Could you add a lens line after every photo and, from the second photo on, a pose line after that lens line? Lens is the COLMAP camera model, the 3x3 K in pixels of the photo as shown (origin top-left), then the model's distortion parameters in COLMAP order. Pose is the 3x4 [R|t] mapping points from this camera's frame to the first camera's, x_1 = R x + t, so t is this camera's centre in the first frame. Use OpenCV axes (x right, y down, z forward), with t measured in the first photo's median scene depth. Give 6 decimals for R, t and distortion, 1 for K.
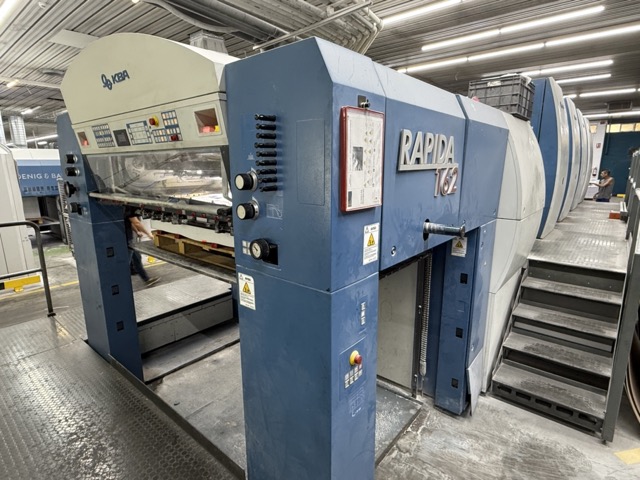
lens RADIAL K [[350.9, 0, 320.0], [0, 350.9, 240.0], [0, 0, 1]] dist [-0.002397, -0.001226]
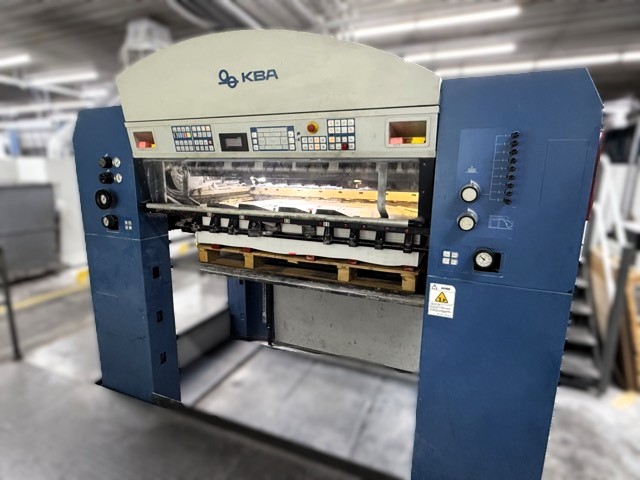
lens RADIAL K [[350.9, 0, 320.0], [0, 350.9, 240.0], [0, 0, 1]] dist [-0.002397, -0.001226]
pose [[0.958818, -0.039660, 0.281239, -0.549576], [0.043364, 0.999035, -0.006958, -0.025046], [-0.280691, 0.018867, 0.959613, 0.080298]]
